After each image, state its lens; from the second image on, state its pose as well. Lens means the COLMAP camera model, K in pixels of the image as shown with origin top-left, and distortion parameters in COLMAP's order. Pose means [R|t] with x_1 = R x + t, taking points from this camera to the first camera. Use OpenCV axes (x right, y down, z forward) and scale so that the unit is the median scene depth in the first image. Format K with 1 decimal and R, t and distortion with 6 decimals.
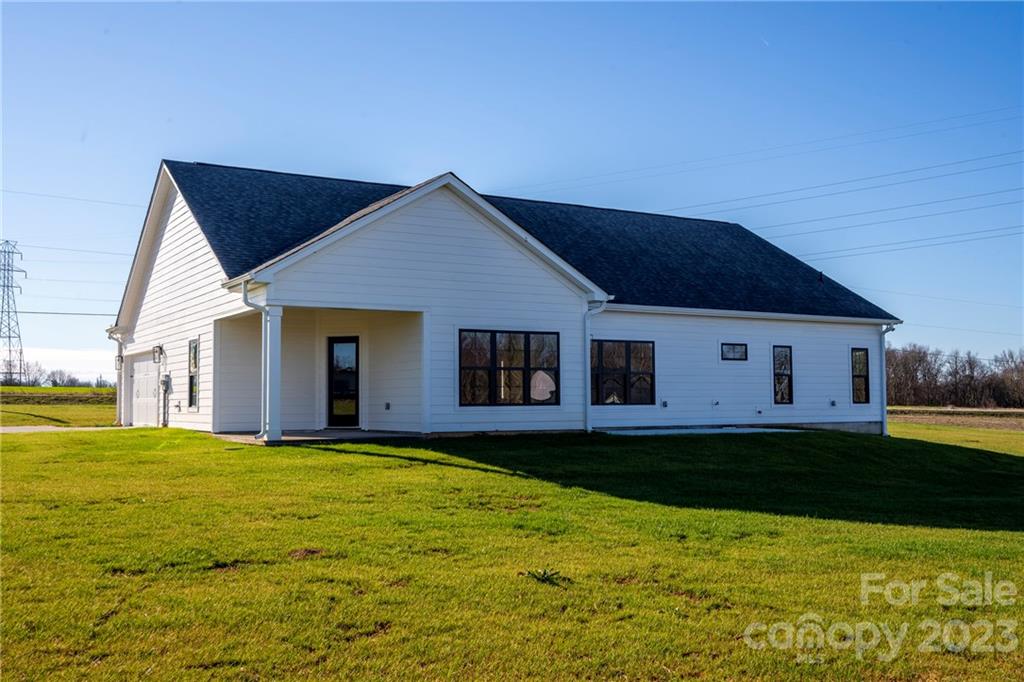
lens RADIAL K [[1060.9, 0, 510.2], [0, 1060.9, 345.2], [0, 0, 1]] dist [-0.000268, 0.000000]
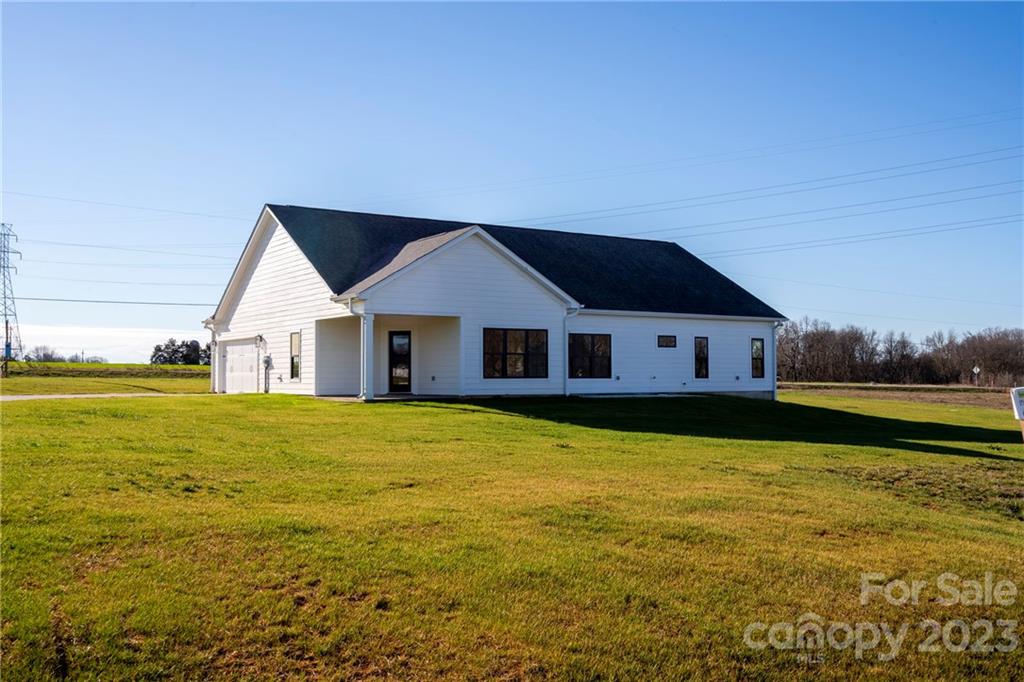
lens RADIAL K [[1060.9, 0, 511.5], [0, 1060.9, 340.5], [0, 0, 1]] dist [-0.000268, 0.000000]
pose [[0.999189, 0.004546, 0.040014, -0.053831], [-0.005256, 0.999831, 0.017641, -0.018840], [-0.039927, -0.017837, 0.999043, -0.411338]]
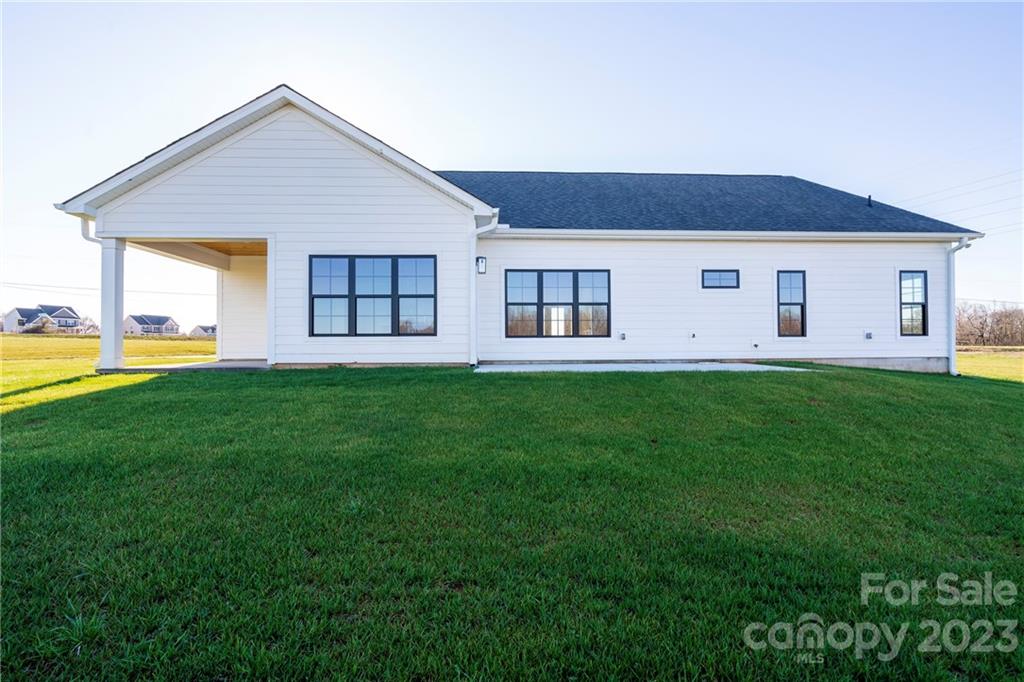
lens RADIAL K [[460.8, 0, 513.8], [0, 460.8, 339.4], [0, 0, 1]] dist [-0.007818, 0.003871]
pose [[0.880334, -0.006144, -0.474314, 0.239234], [0.025853, 0.999051, 0.035043, 0.039227], [0.473649, -0.043112, 0.879658, 0.565053]]
